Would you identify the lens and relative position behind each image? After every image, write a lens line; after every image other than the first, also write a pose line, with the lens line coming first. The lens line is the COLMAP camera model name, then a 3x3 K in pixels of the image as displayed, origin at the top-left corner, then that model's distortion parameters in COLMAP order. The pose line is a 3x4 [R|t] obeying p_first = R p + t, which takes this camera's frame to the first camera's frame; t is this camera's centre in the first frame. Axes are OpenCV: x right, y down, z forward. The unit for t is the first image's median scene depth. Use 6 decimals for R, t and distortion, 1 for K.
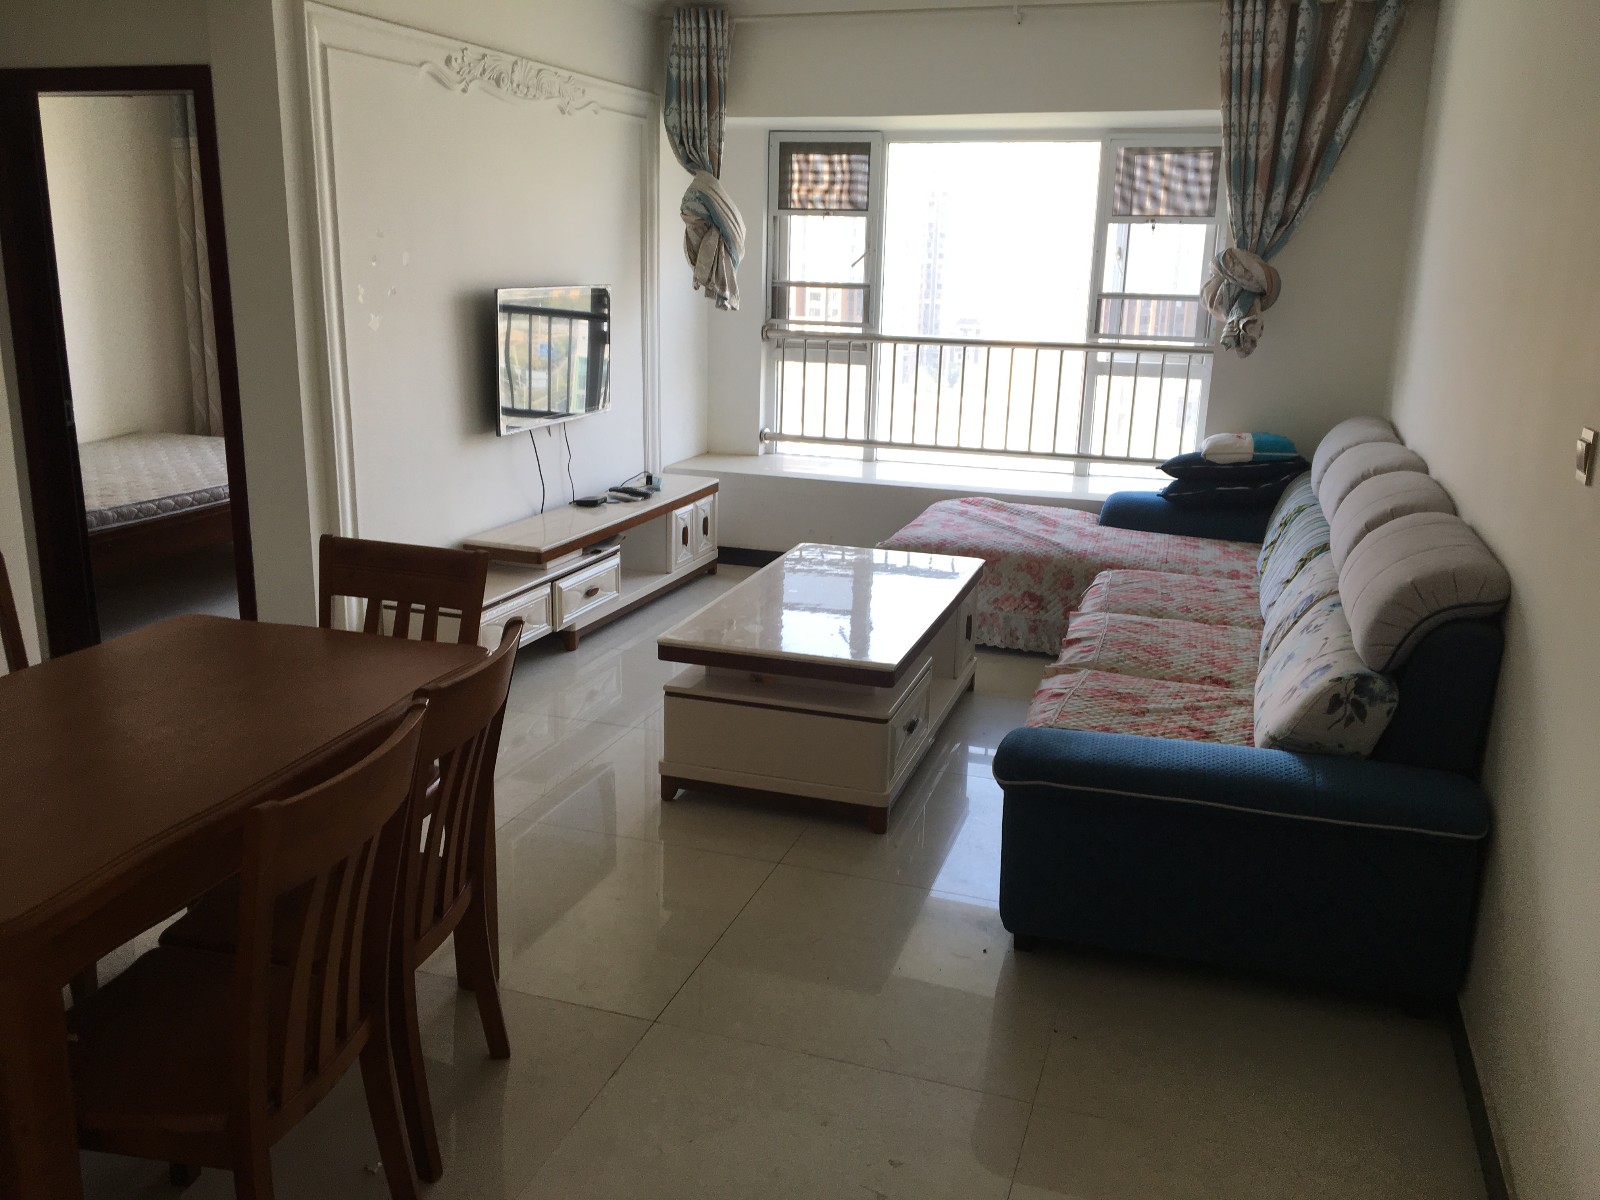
lens RADIAL K [[1327.6, 0, 783.7], [0, 1327.6, 603.5], [0, 0, 1]] dist [0.089752, -0.169290]
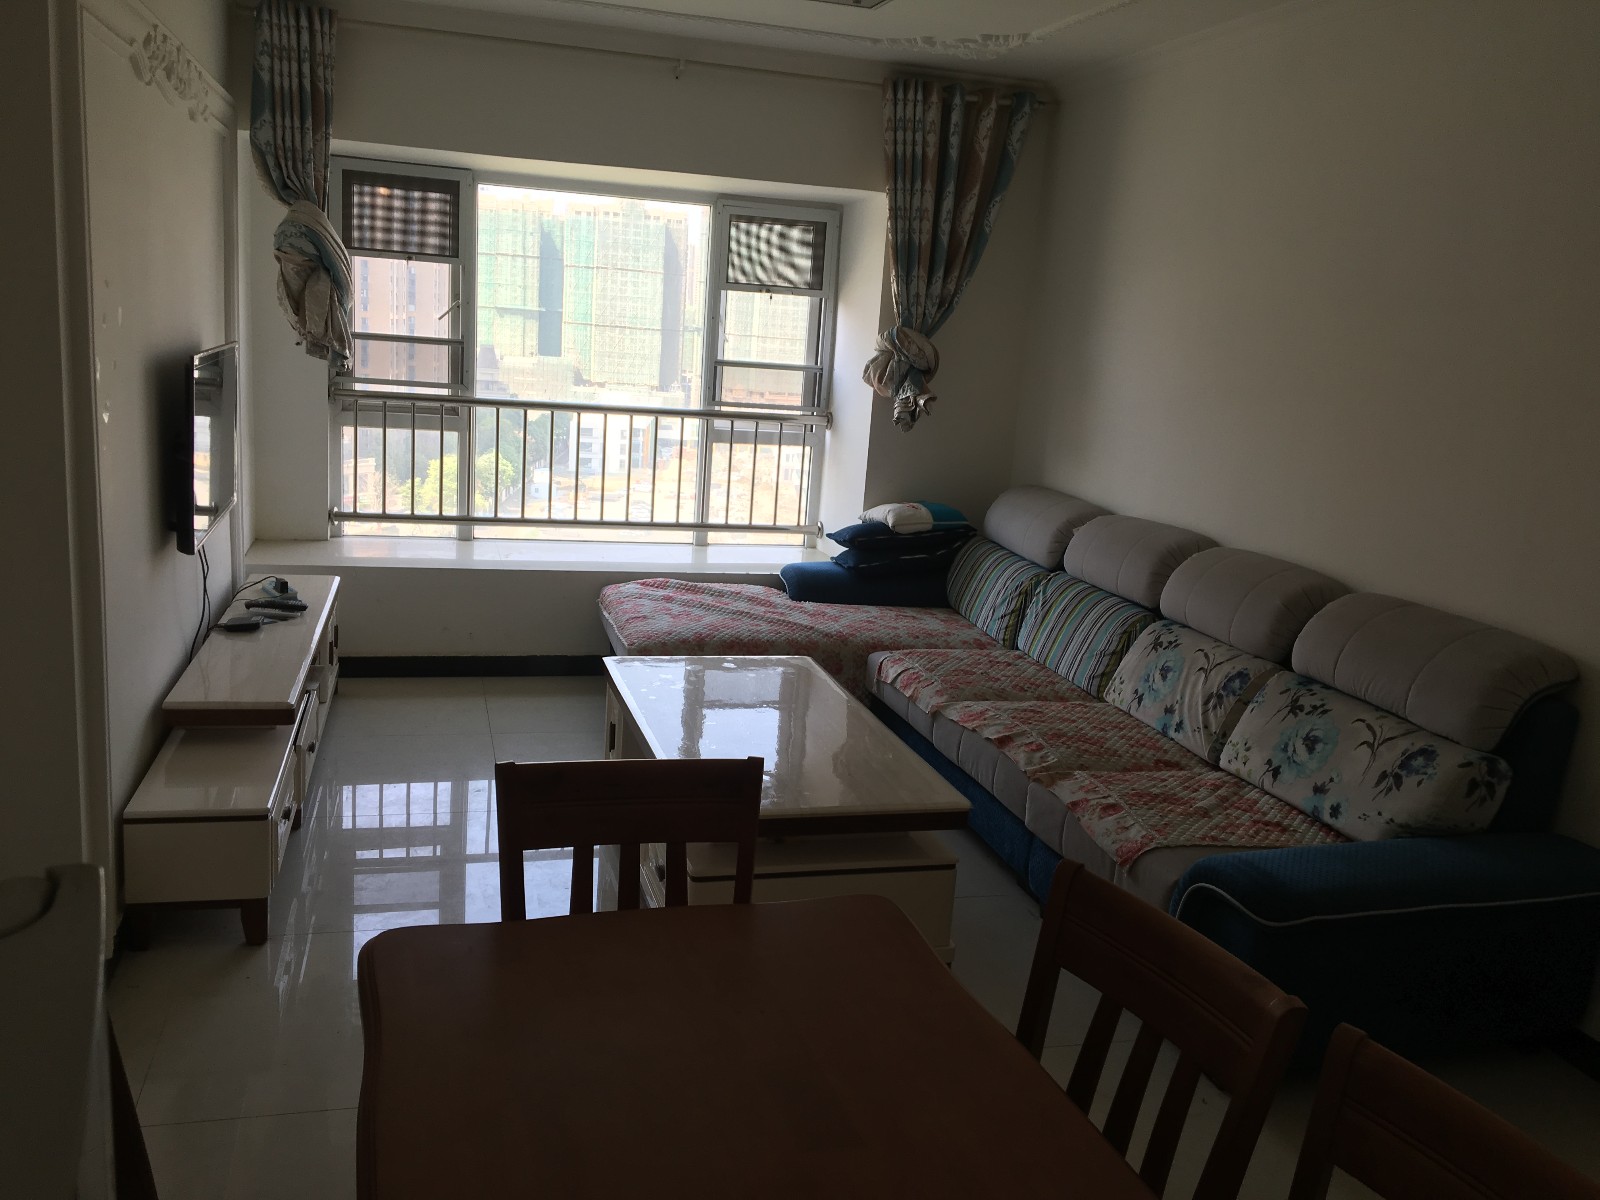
lens RADIAL K [[1327.6, 0, 783.7], [0, 1327.6, 603.5], [0, 0, 1]] dist [0.089752, -0.169290]
pose [[0.829909, -0.083457, 0.551622, -0.288750], [0.094395, 0.995498, 0.008597, -0.061220], [-0.549856, 0.044936, 0.834050, 0.176730]]
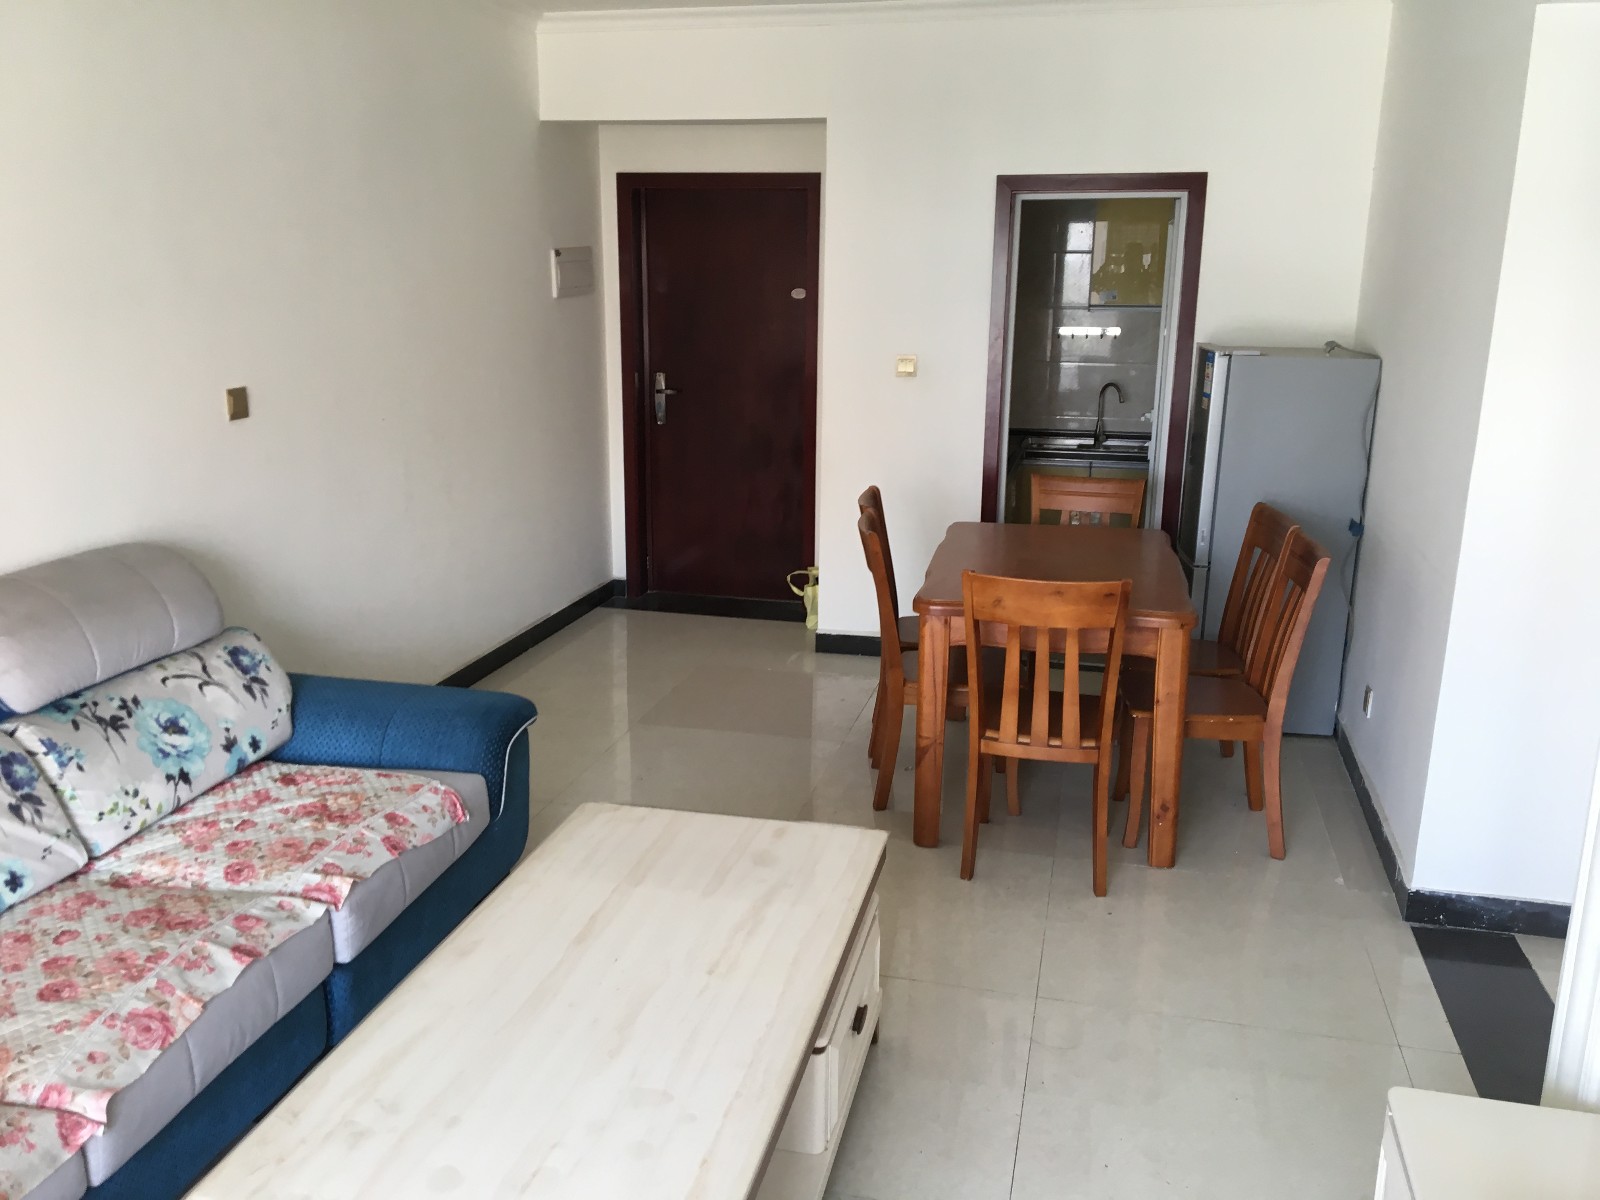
lens RADIAL K [[1327.6, 0, 783.7], [0, 1327.6, 603.5], [0, 0, 1]] dist [0.089752, -0.169290]
pose [[-0.995199, -0.008234, -0.097528, 0.022983], [-0.054278, 0.875621, 0.479940, -0.268267], [0.081445, 0.482929, -0.871864, 0.954903]]
